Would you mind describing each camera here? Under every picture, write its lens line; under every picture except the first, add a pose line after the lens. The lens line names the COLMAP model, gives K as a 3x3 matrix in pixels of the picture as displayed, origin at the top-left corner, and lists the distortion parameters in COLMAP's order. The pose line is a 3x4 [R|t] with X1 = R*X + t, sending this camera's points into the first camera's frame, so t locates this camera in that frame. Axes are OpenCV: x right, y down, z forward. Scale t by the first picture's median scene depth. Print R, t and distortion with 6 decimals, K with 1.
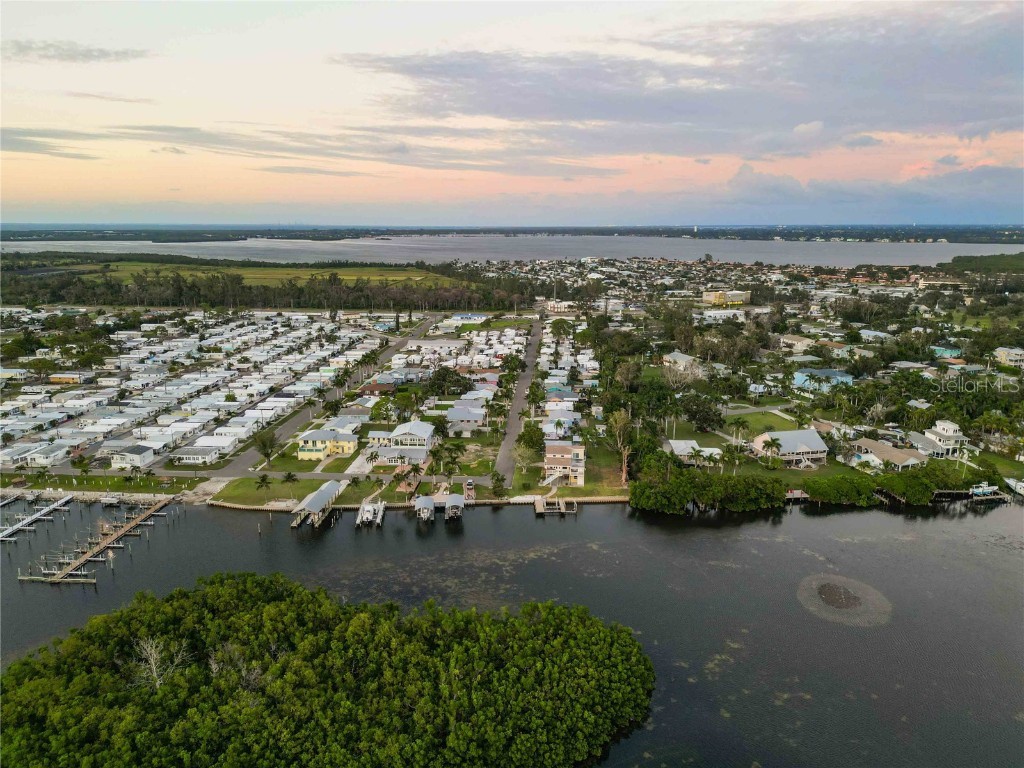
lens RADIAL K [[702.8, 0, 527.2], [0, 702.8, 385.7], [0, 0, 1]] dist [0.086450, -0.079245]
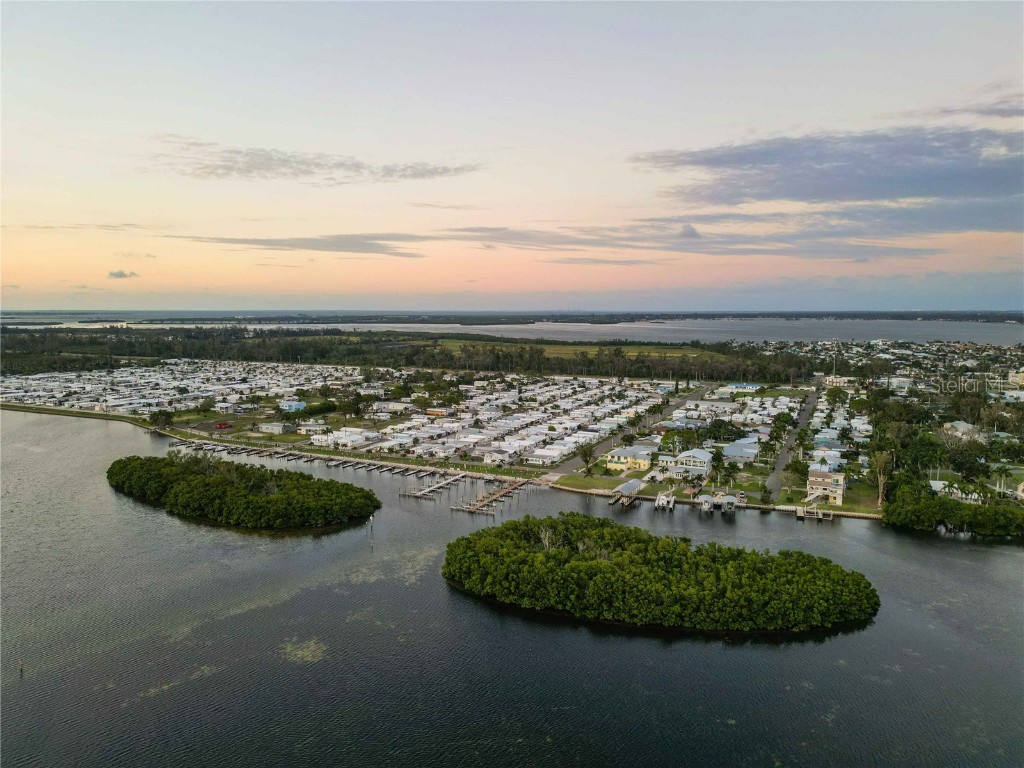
lens RADIAL K [[723.0, 0, 538.0], [0, 723.0, 388.7], [0, 0, 1]] dist [0.069198, -0.094594]
pose [[0.936724, 0.037423, -0.348063, 0.011249], [-0.077185, 0.991880, -0.101079, 0.057856], [0.341454, 0.121548, 0.932006, -0.179083]]
